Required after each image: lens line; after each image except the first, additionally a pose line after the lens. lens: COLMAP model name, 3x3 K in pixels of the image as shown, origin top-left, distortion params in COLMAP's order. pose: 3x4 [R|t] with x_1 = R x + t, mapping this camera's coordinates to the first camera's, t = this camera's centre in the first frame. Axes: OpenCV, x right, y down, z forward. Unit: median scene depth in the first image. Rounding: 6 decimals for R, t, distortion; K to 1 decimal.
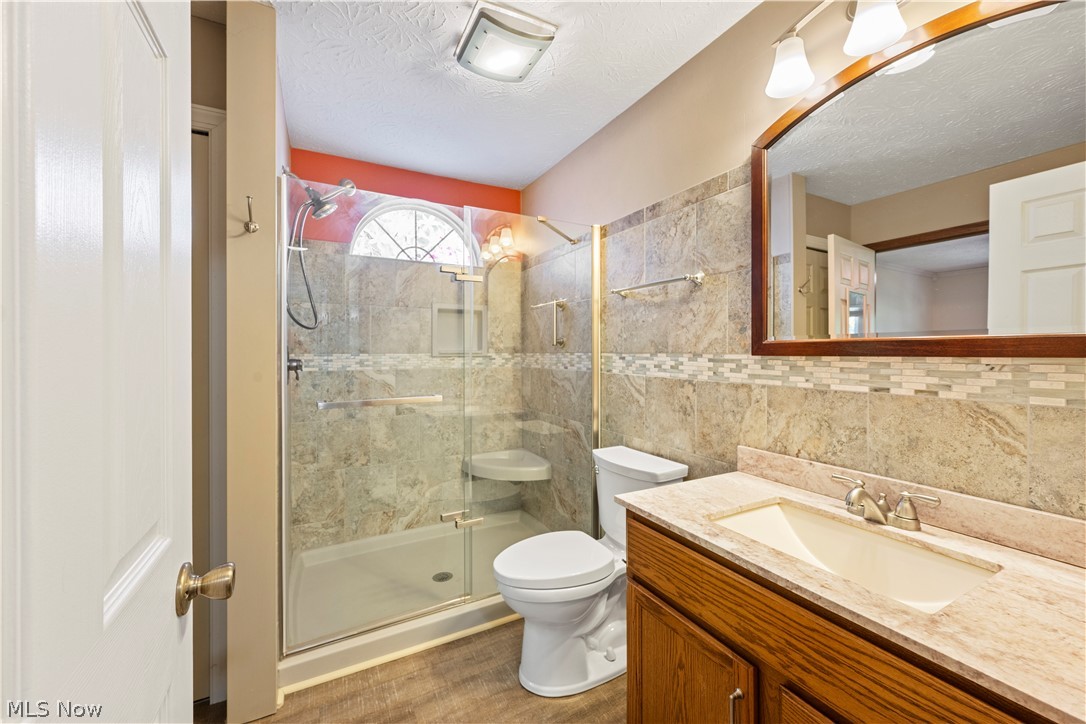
lens RADIAL K [[430.1, 0, 542.9], [0, 430.1, 354.4], [0, 0, 1]] dist [-0.000811, -0.000095]
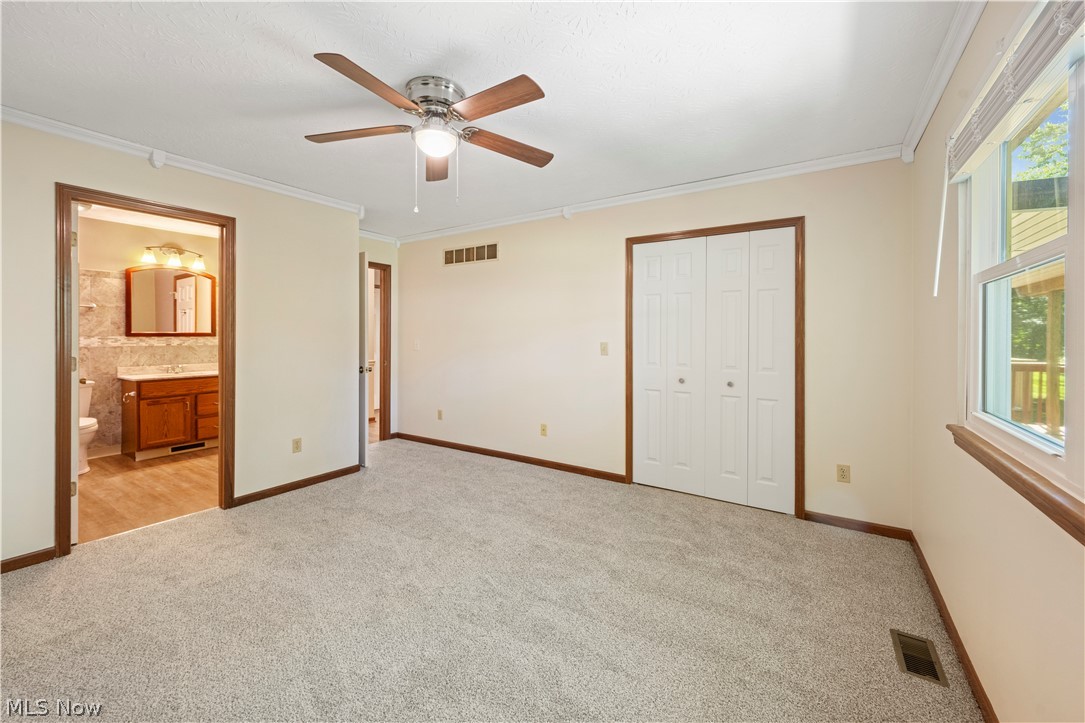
lens RADIAL K [[434.7, 0, 537.0], [0, 434.7, 335.8], [0, 0, 1]] dist [-0.000567, -0.000105]
pose [[-0.474811, 0.003529, 0.880081, -3.225700], [0.005977, 0.999982, -0.000785, 0.014505], [-0.880068, 0.004888, -0.474823, -0.103547]]
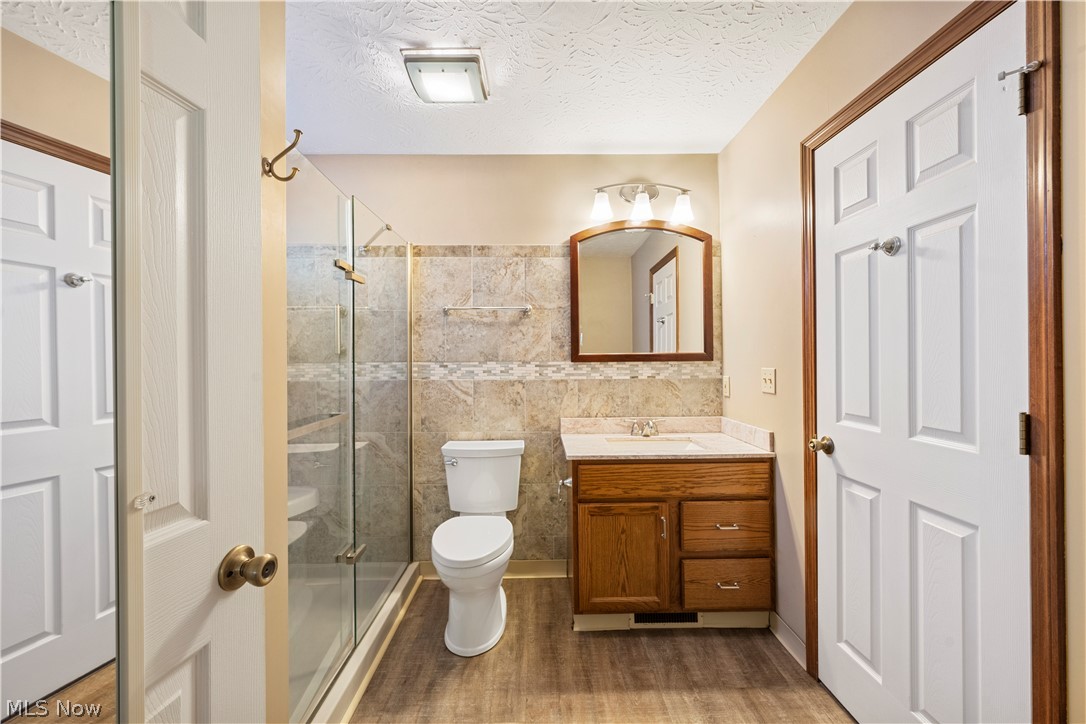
lens RADIAL K [[433.1, 0, 544.0], [0, 433.1, 361.2], [0, 0, 1]] dist [0.001332, -0.000232]
pose [[0.452000, -0.005139, 0.892003, -0.936060], [0.011819, 0.999930, -0.000228, -0.001938], [-0.891940, 0.010646, 0.452029, 0.293973]]
